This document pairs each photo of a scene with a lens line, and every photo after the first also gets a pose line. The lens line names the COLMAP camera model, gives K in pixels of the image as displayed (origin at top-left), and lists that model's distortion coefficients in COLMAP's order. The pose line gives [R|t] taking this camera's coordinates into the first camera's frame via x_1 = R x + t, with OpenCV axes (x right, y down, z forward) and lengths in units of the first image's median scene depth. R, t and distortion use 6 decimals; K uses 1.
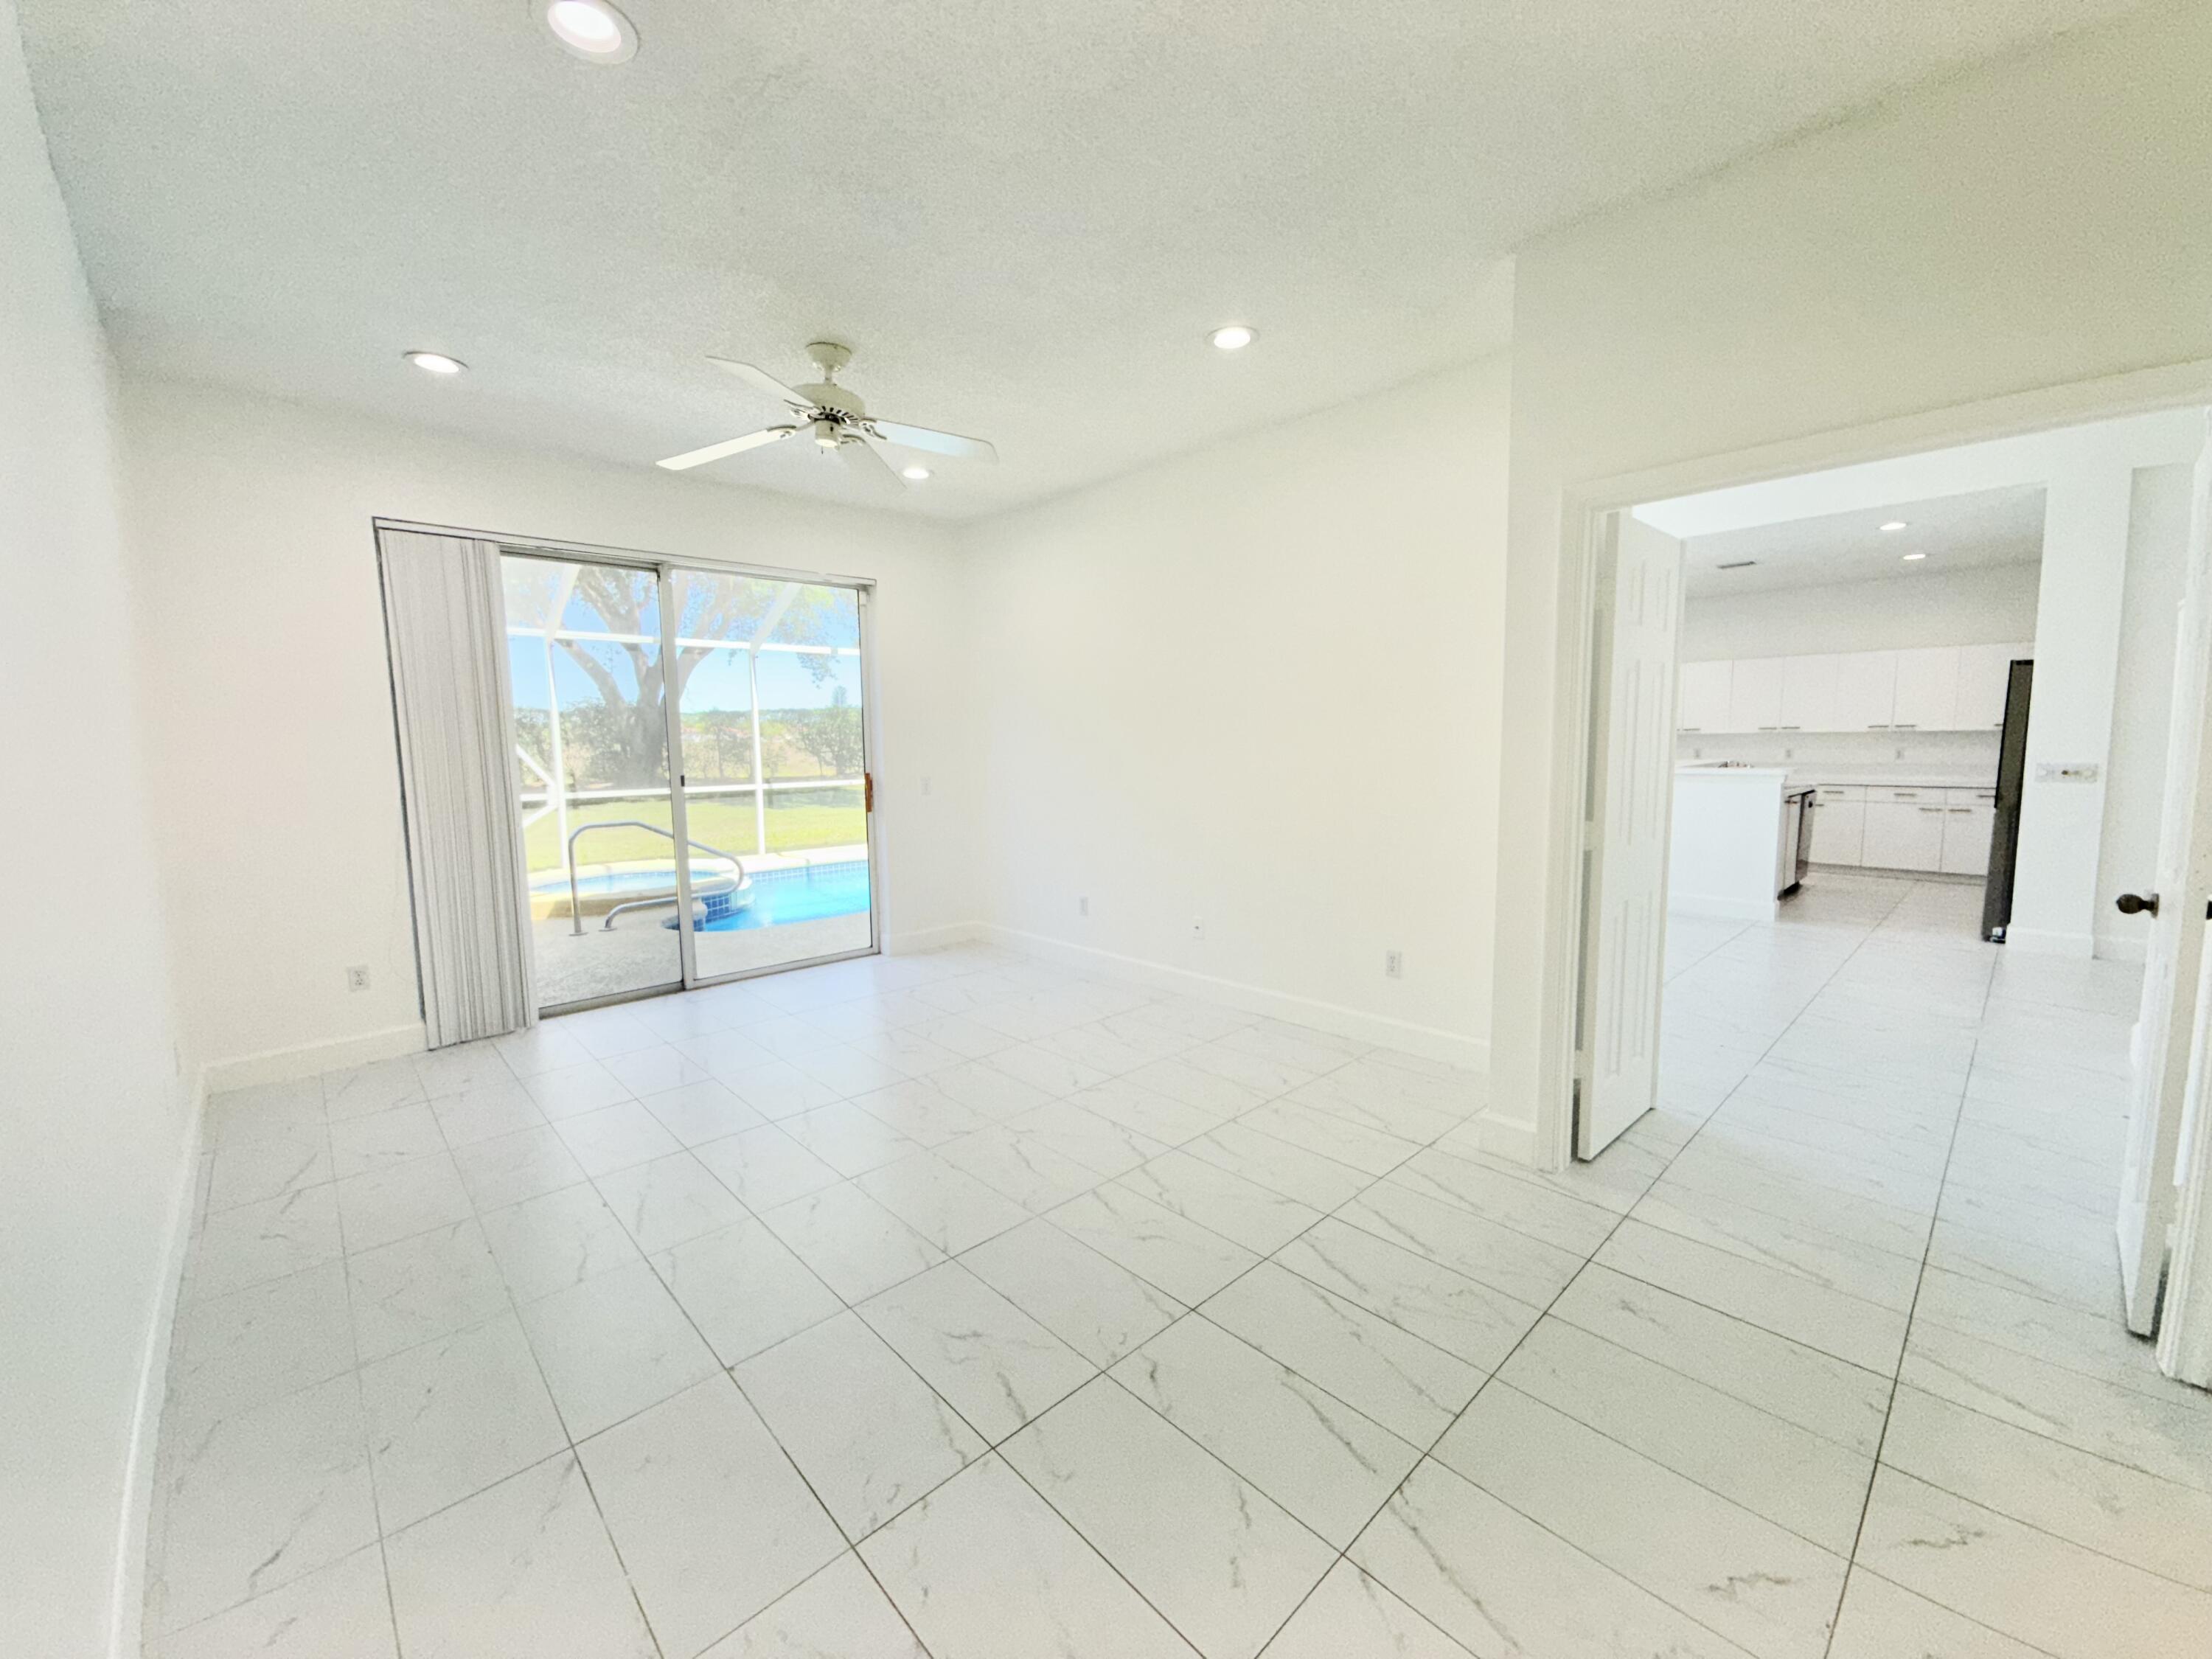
lens RADIAL K [[880.9, 0, 1091.6], [0, 880.9, 819.0], [0, 0, 1]] dist [0.001977, -0.000201]
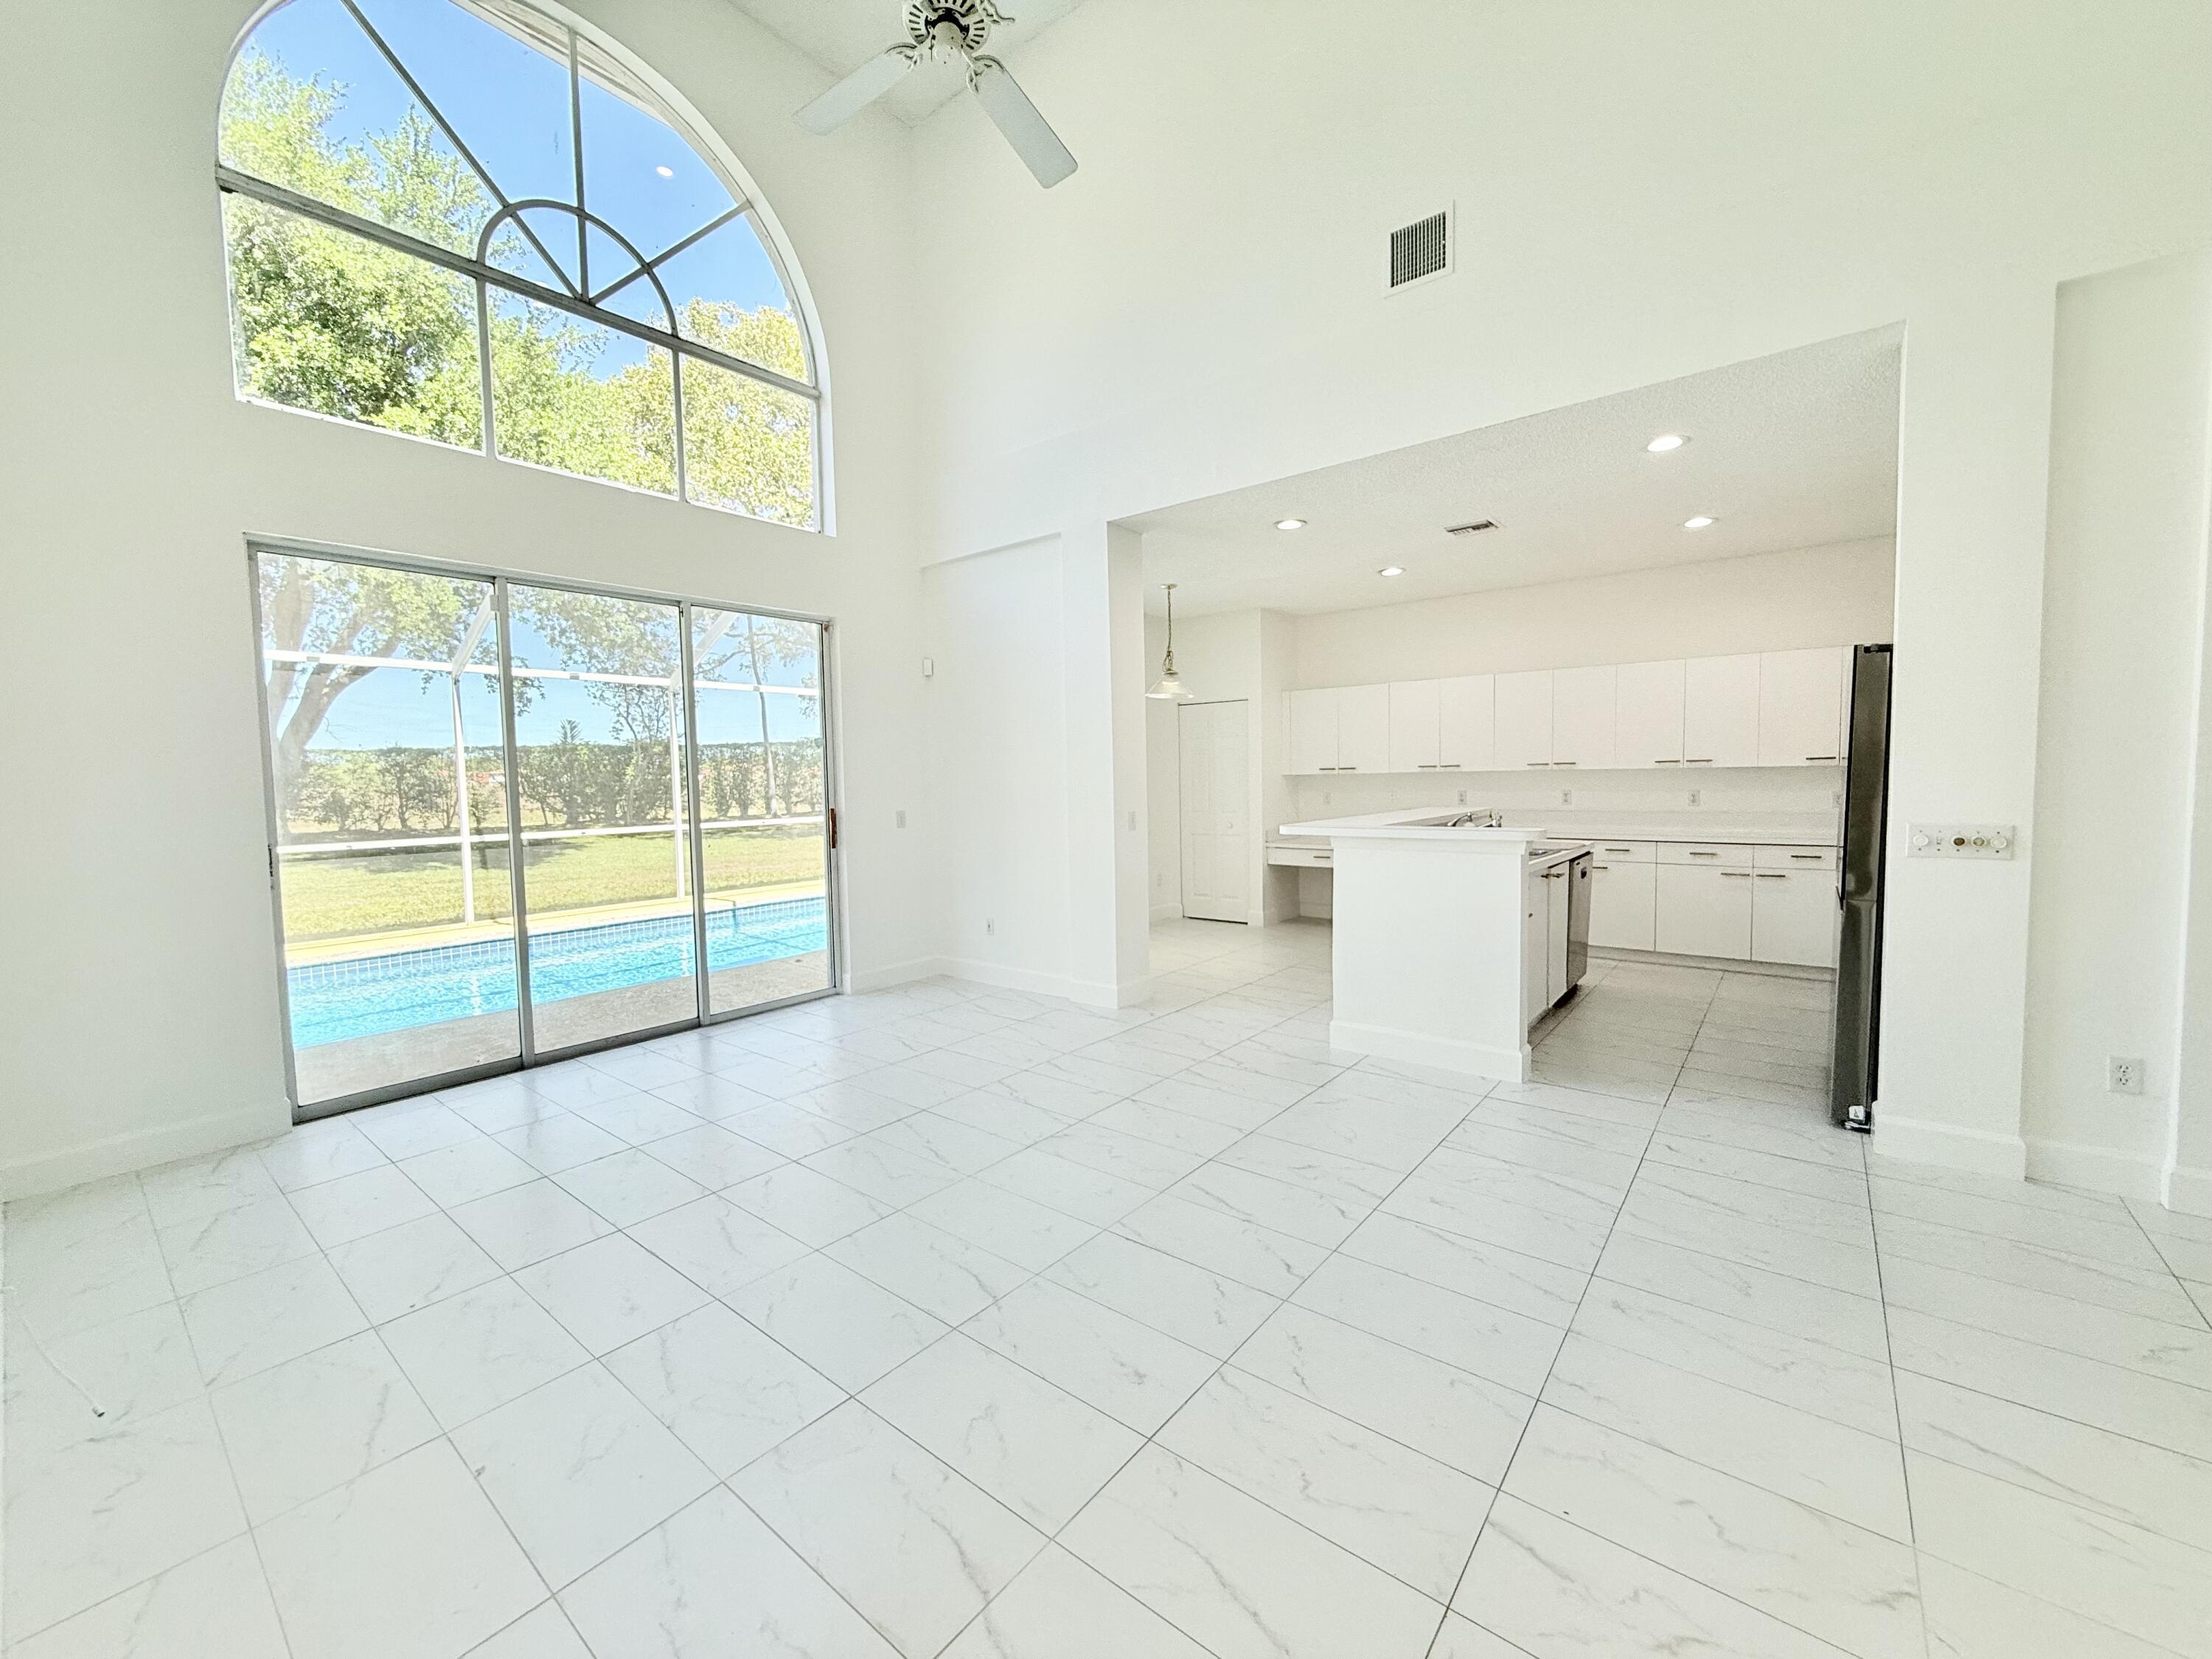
lens RADIAL K [[880.9, 0, 1118.9], [0, 880.9, 815.8], [0, 0, 1]] dist [0.001977, -0.000201]
pose [[0.986935, -0.011923, 0.160678, 0.324533], [0.019475, 0.998774, -0.045505, -0.035111], [-0.159938, 0.048040, 0.985957, 0.353101]]
